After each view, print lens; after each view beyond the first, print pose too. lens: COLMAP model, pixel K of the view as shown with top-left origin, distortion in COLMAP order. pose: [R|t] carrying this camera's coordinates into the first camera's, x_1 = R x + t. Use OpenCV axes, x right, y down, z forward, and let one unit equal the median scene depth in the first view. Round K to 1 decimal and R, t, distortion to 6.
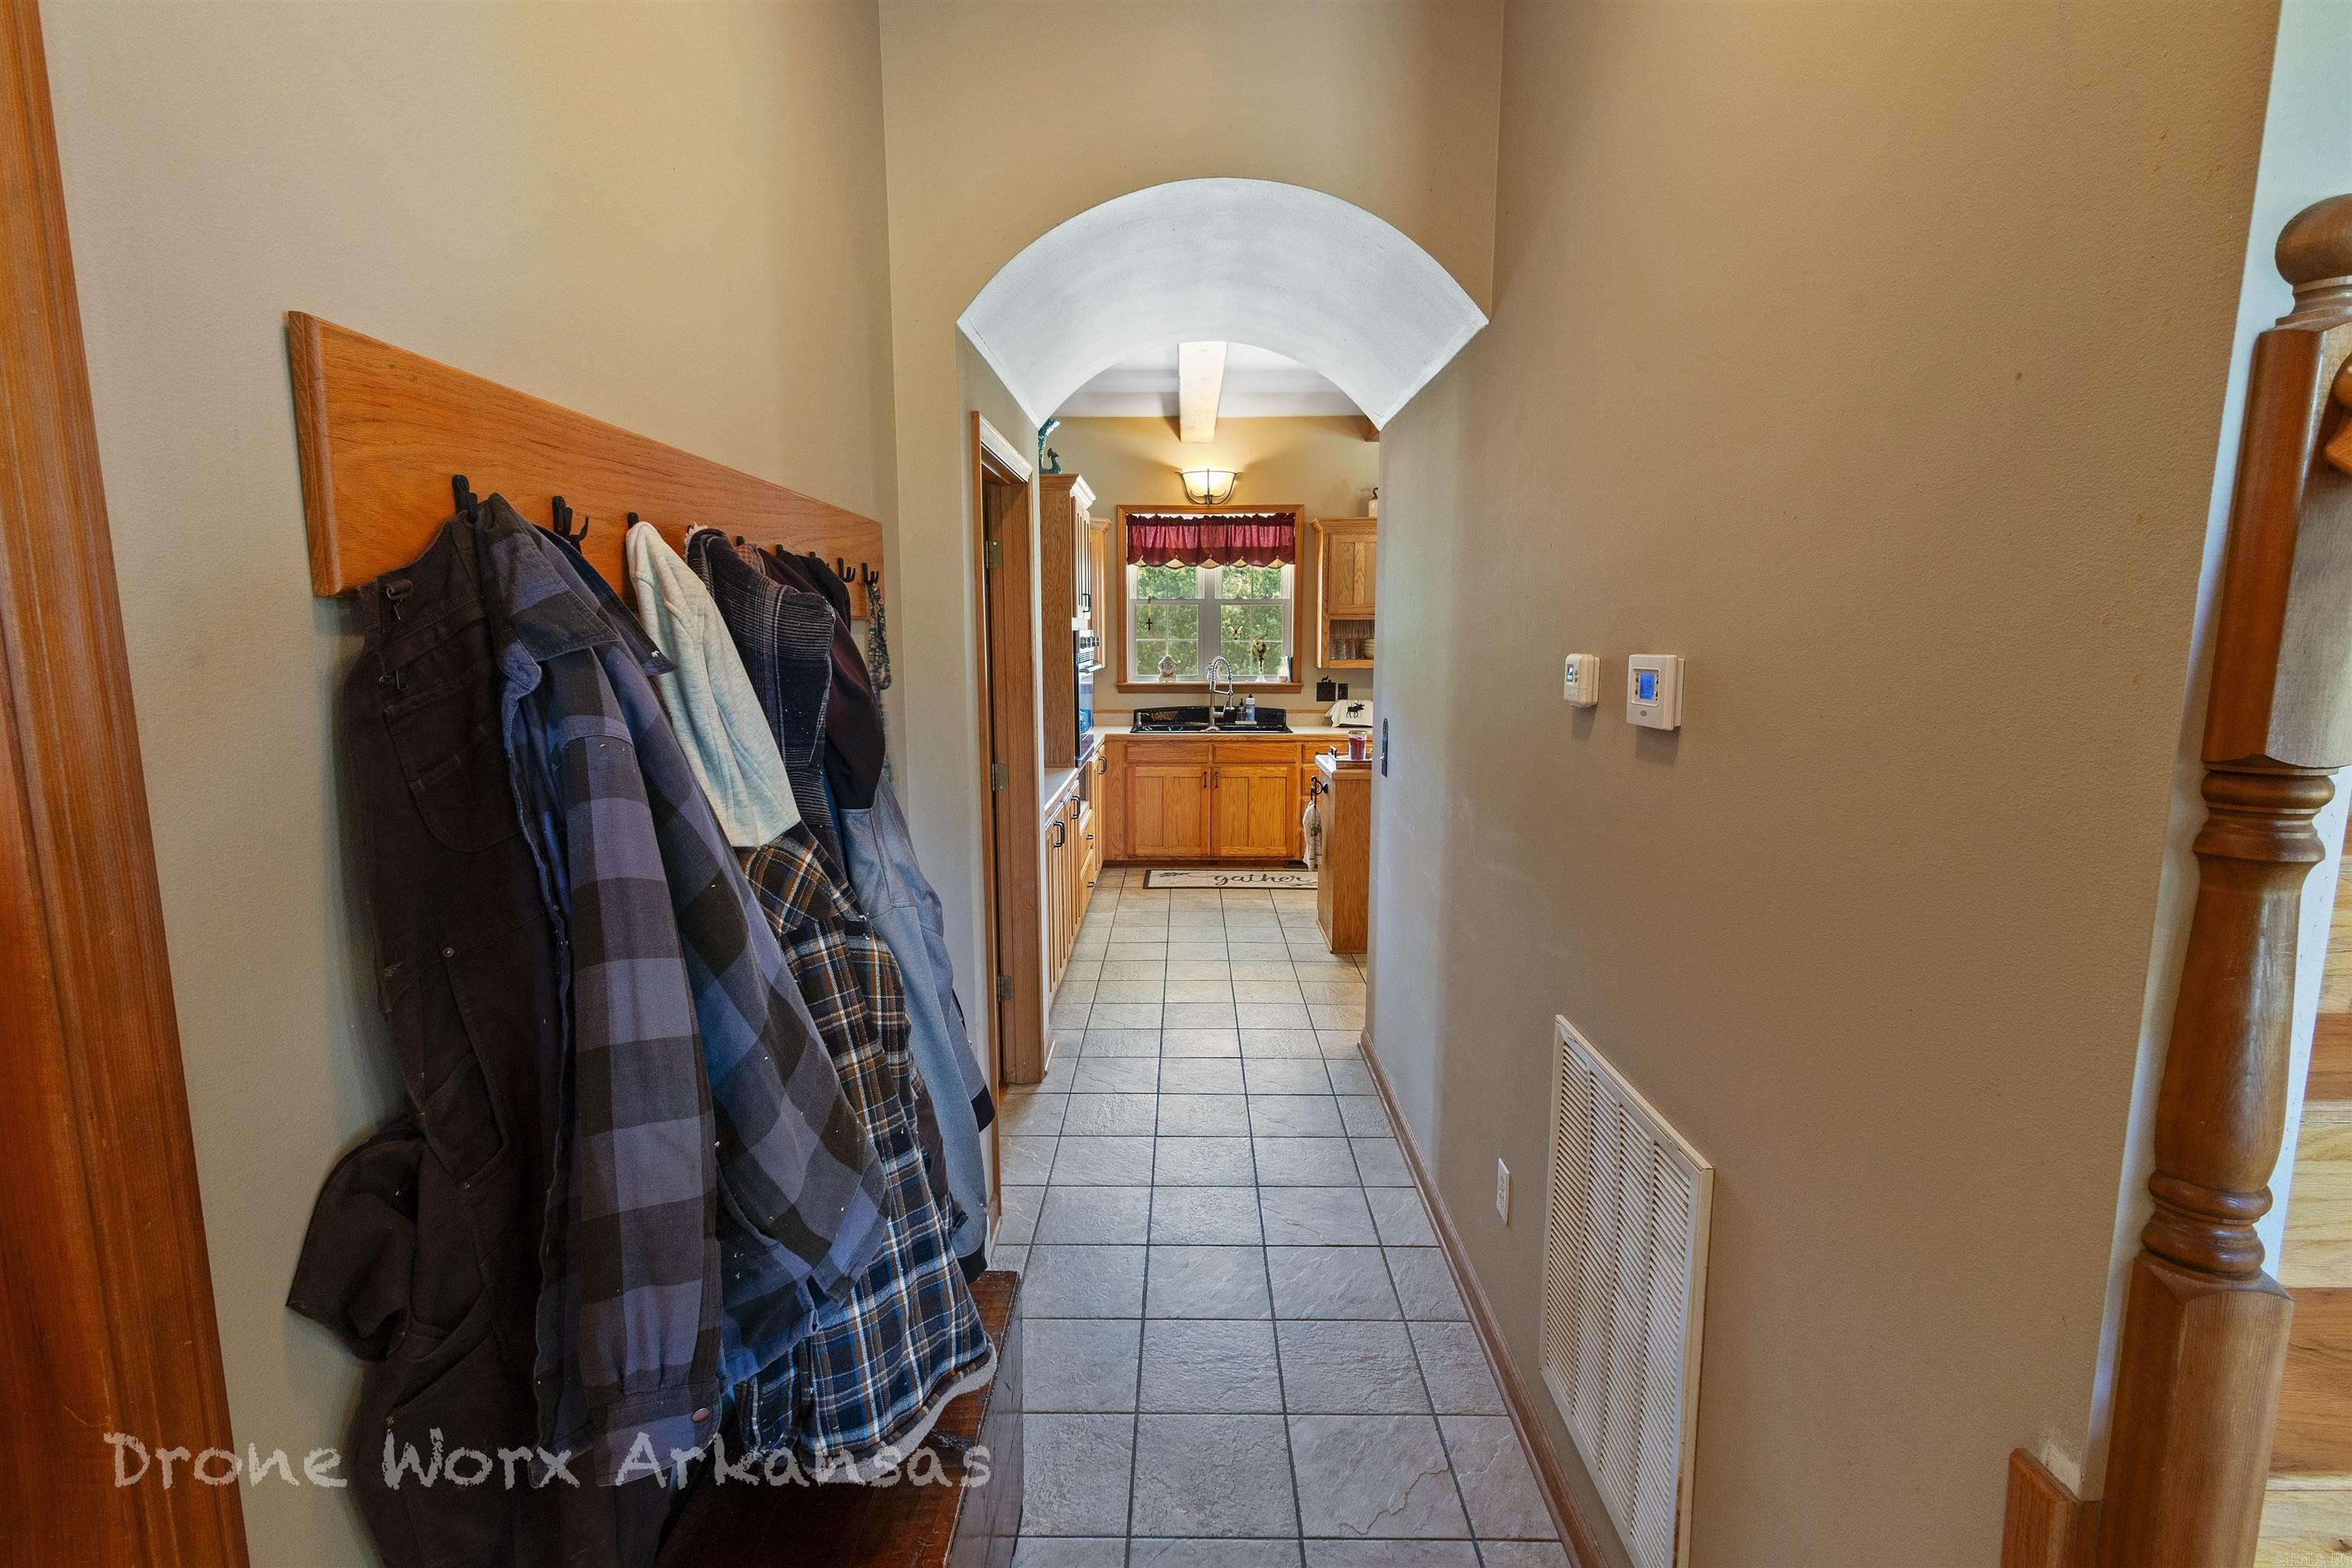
lens RADIAL K [[1079.2, 0, 1176.7], [0, 1079.2, 779.7], [0, 0, 1]] dist [-0.001819, -0.000132]
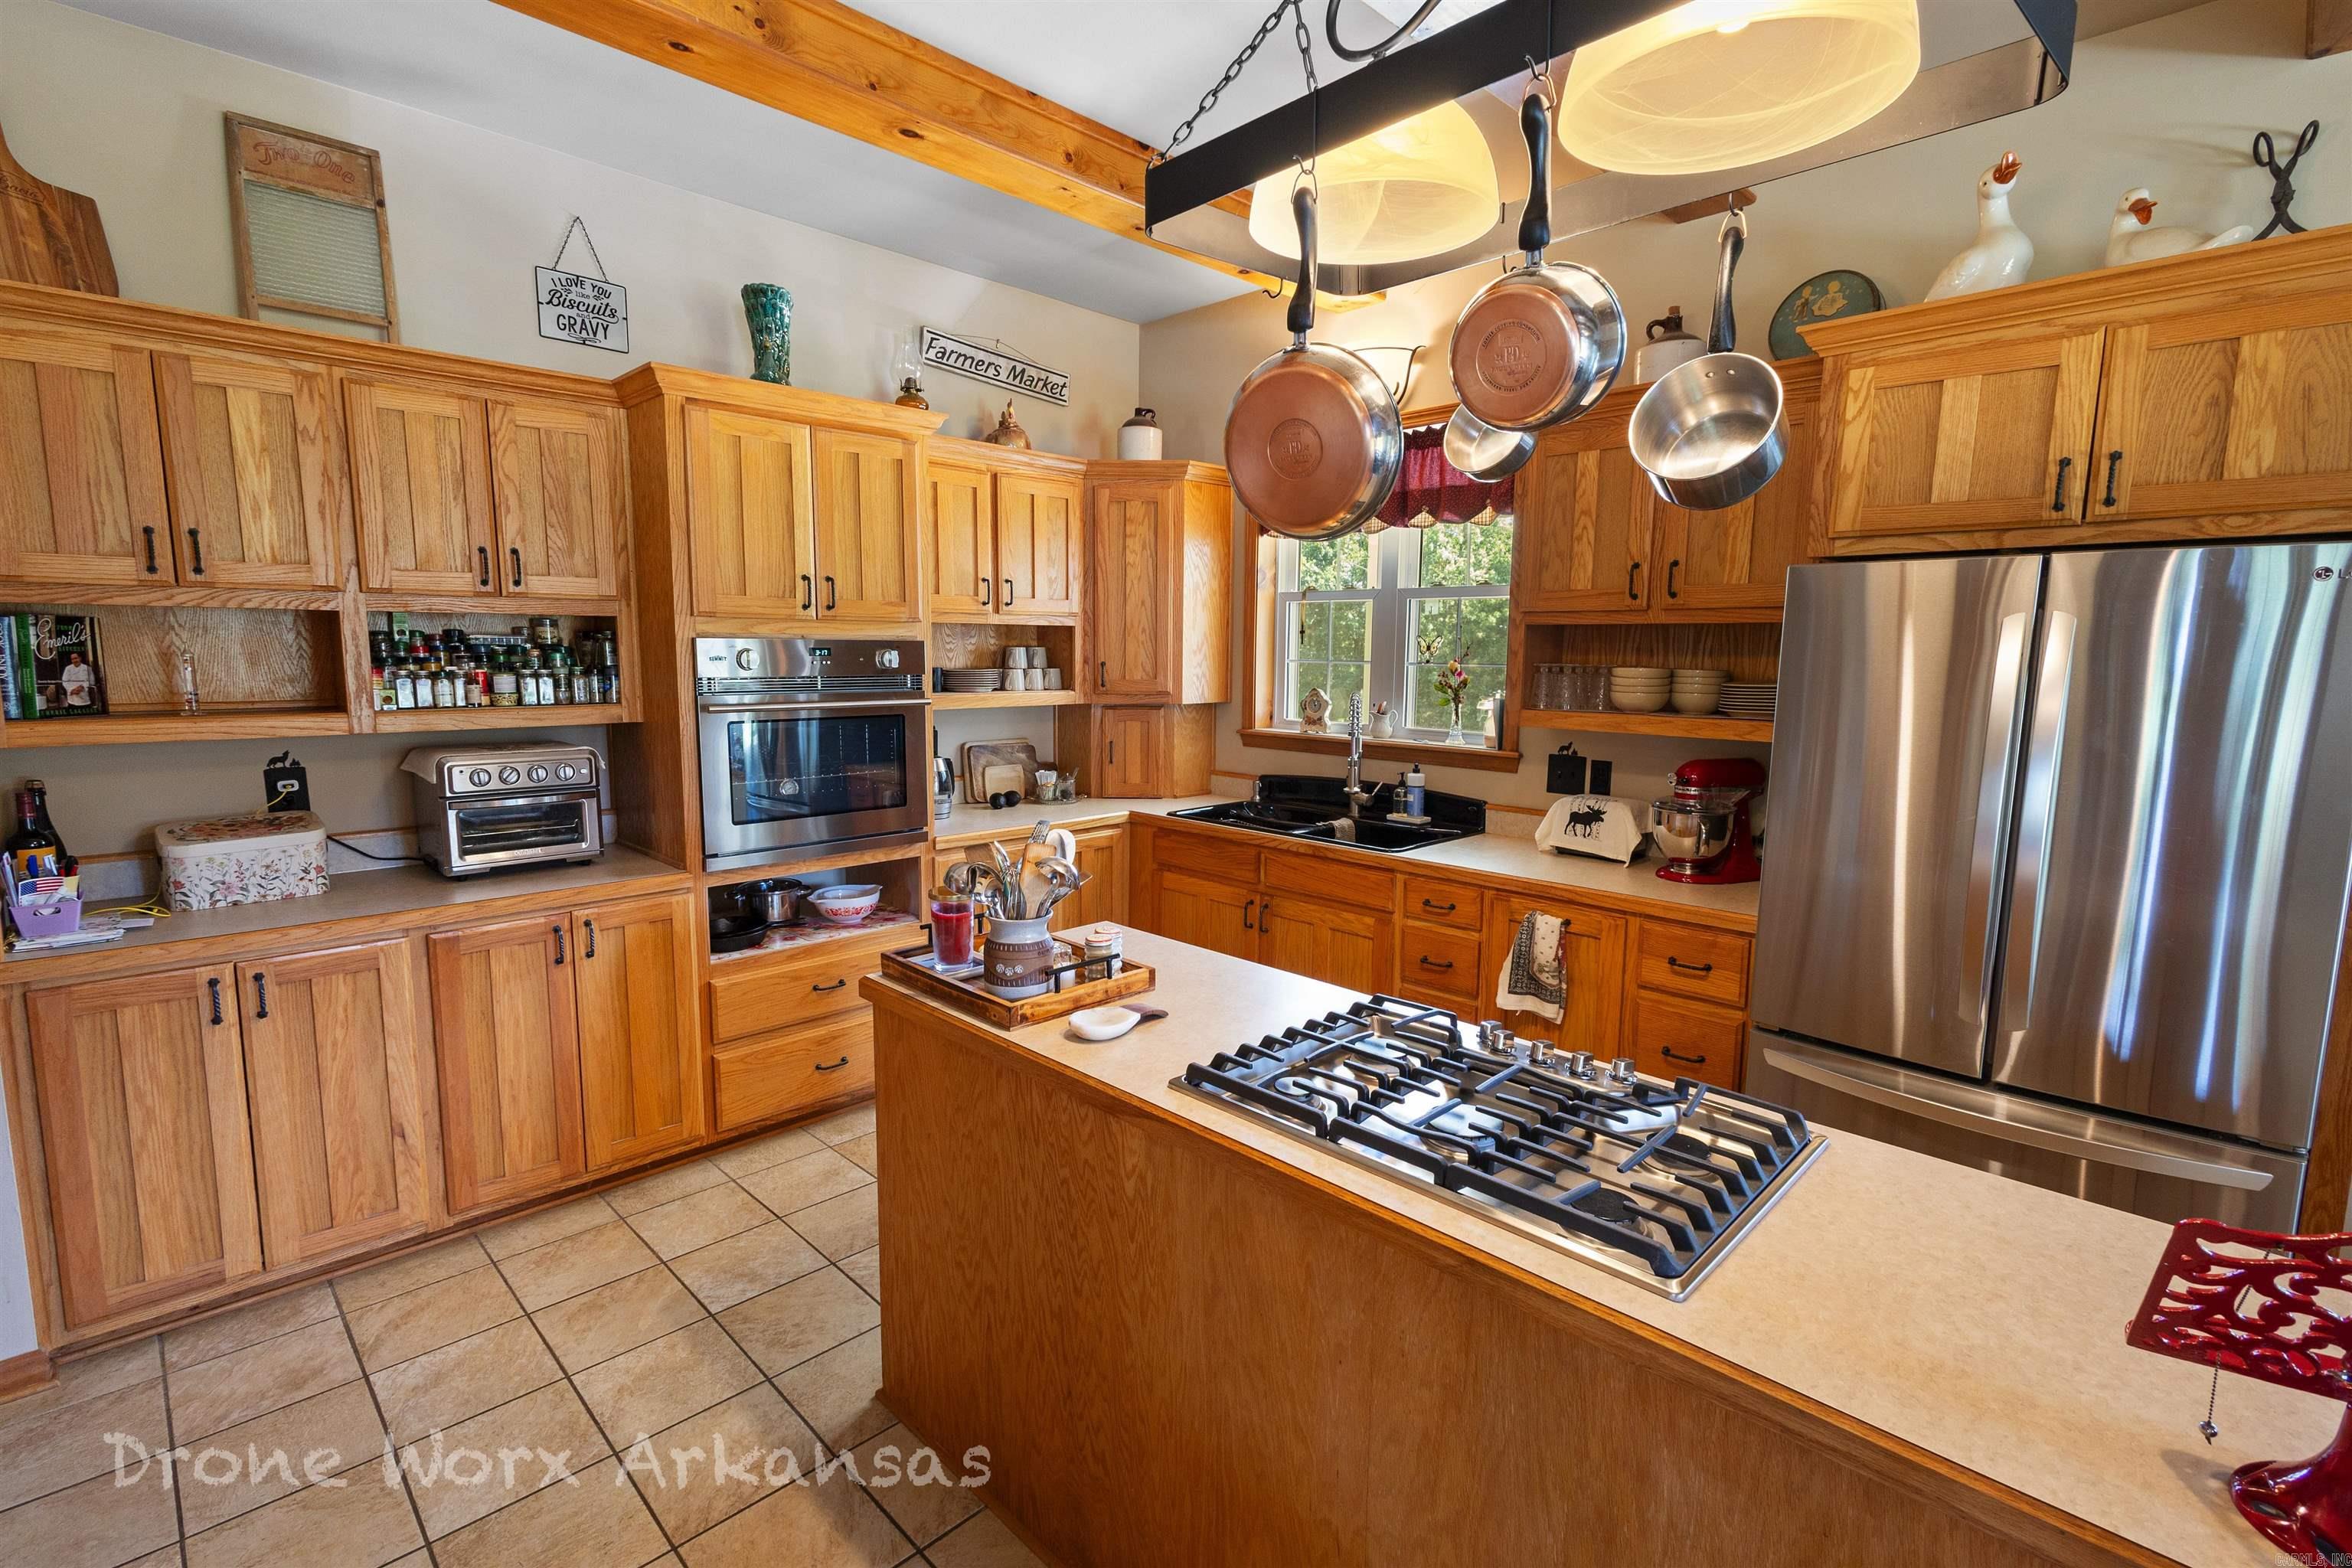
lens RADIAL K [[1079.2, 0, 1170.6], [0, 1079.2, 784.1], [0, 0, 1]] dist [-0.001819, -0.000132]
pose [[0.710908, 0.098337, -0.696376, 0.355017], [-0.108885, 0.993627, 0.029156, -0.073528], [0.694805, 0.055098, 0.717084, 0.541408]]
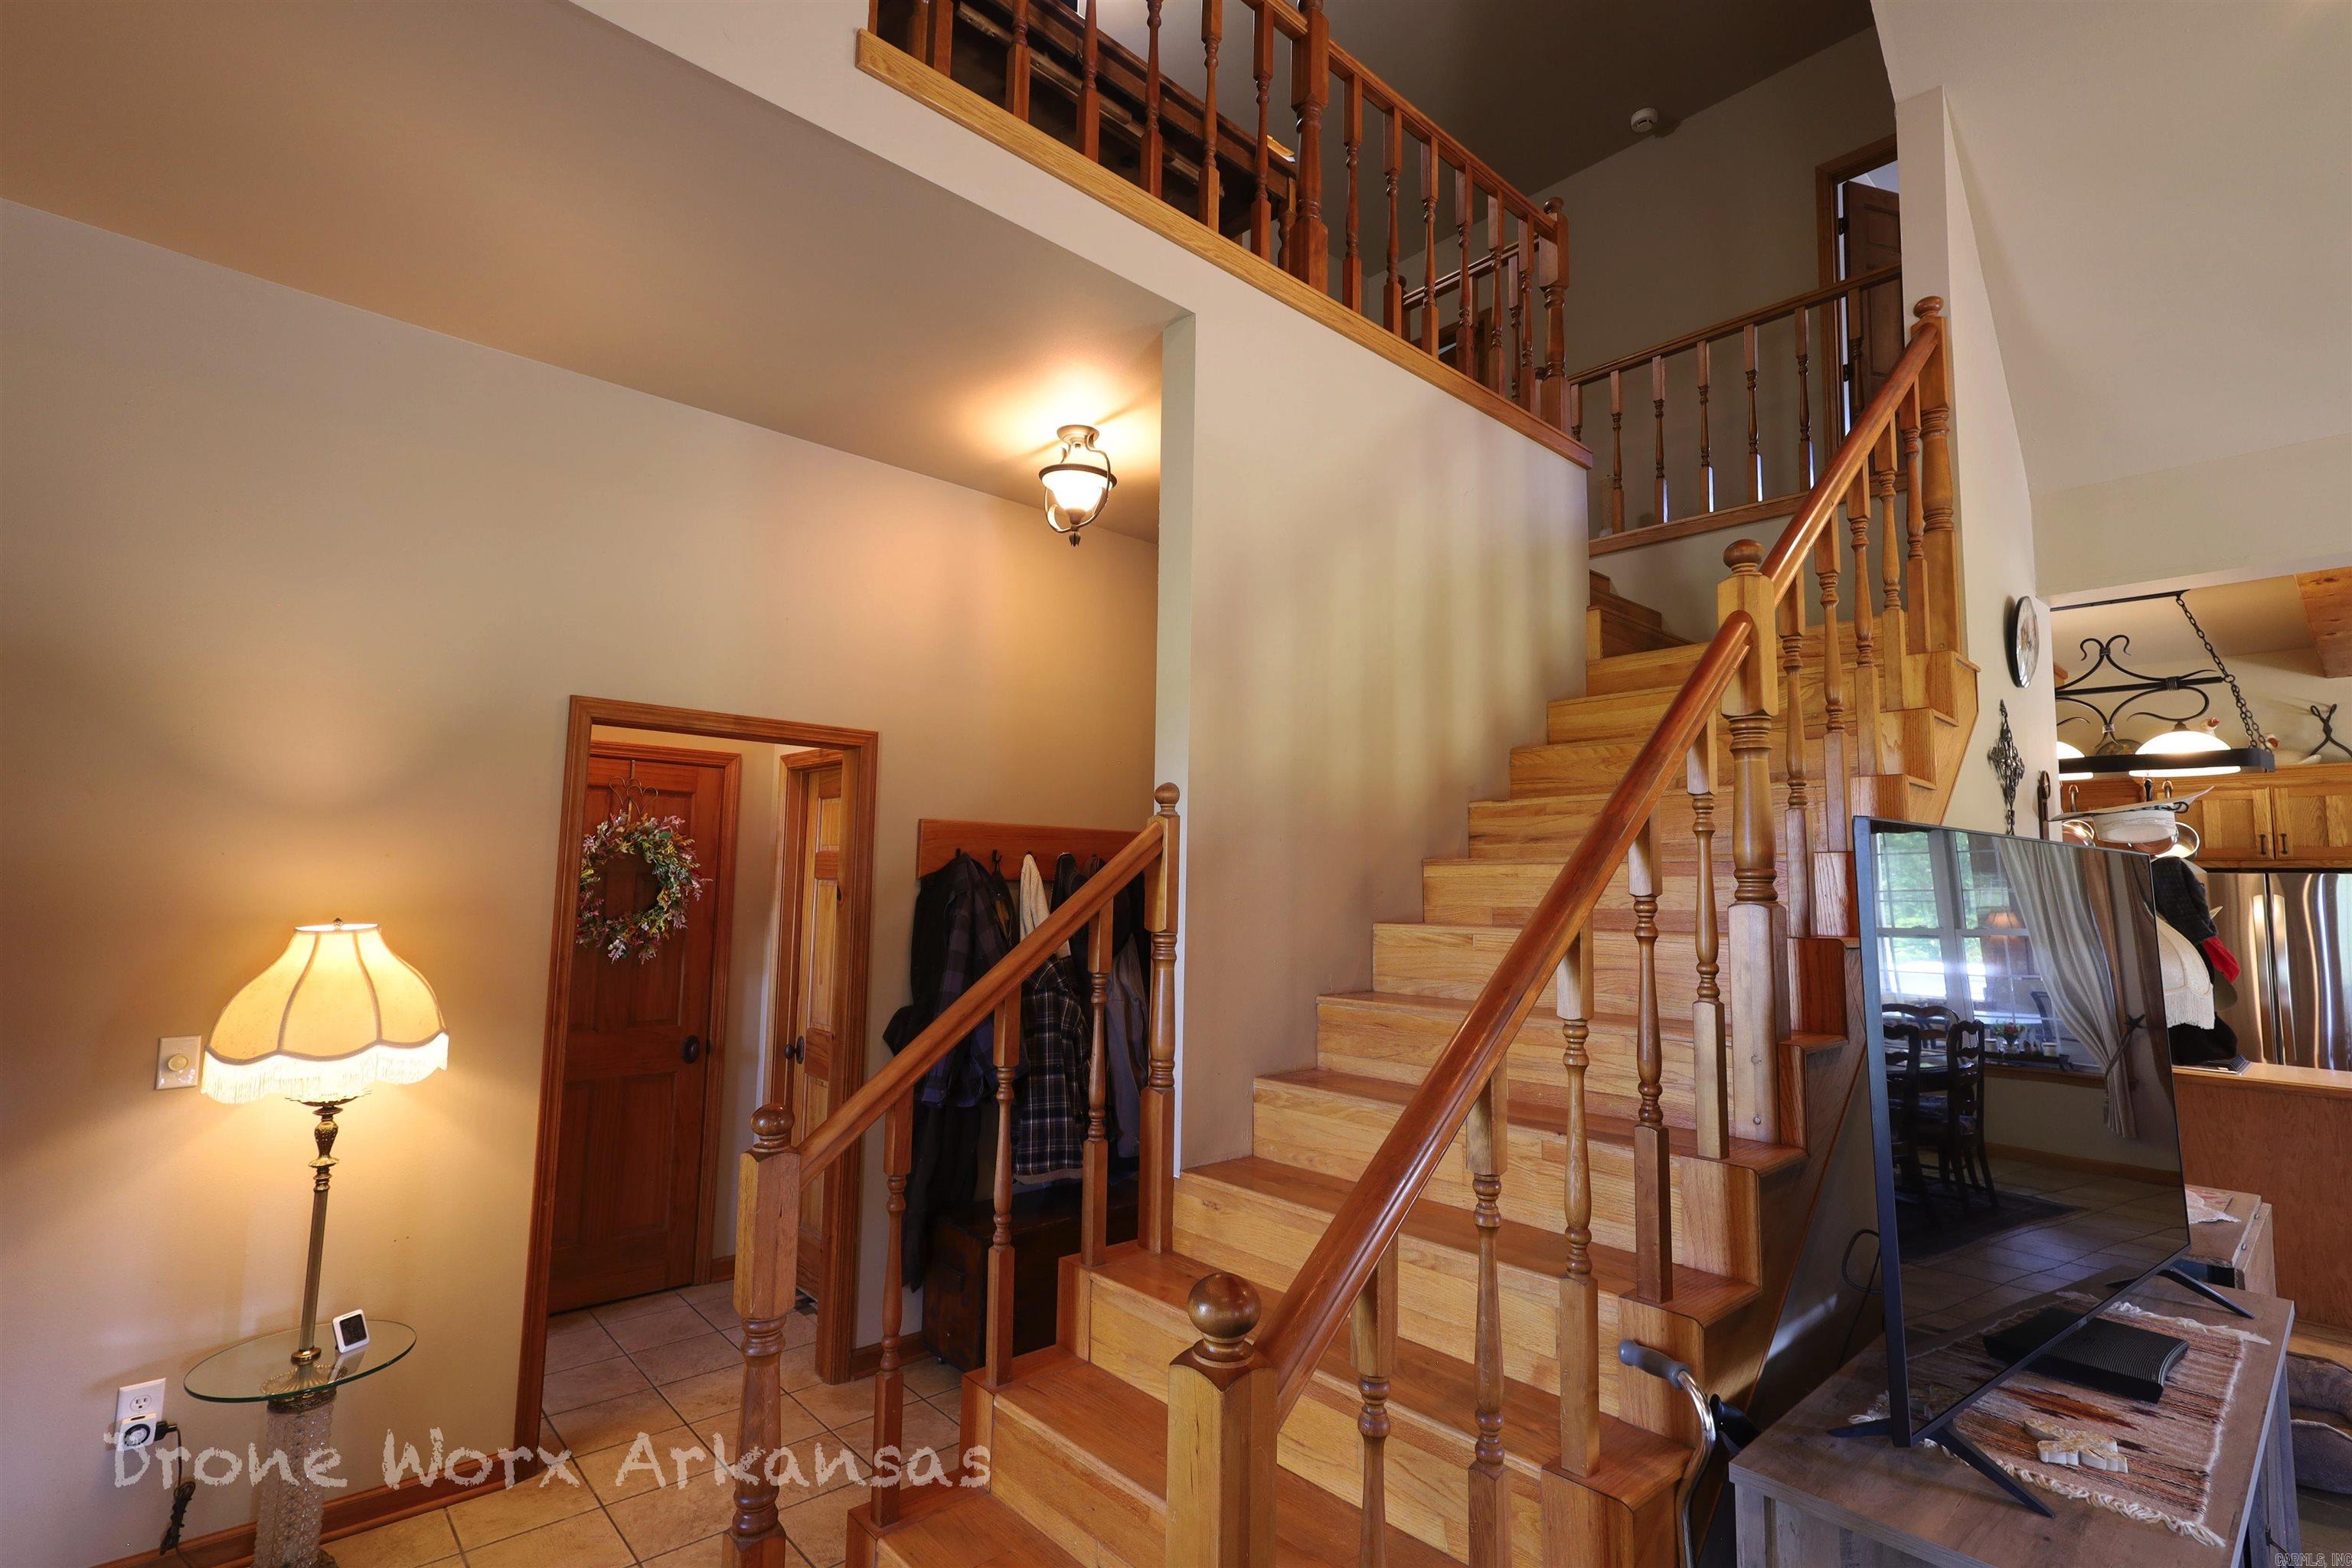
lens RADIAL K [[1079.2, 0, 1180.2], [0, 1079.2, 783.4], [0, 0, 1]] dist [-0.001819, -0.000132]
pose [[0.677417, -0.058713, -0.733252, 0.356922], [-0.119075, 0.974910, -0.188071, 0.016973], [0.725898, 0.214715, 0.653430, -0.132819]]
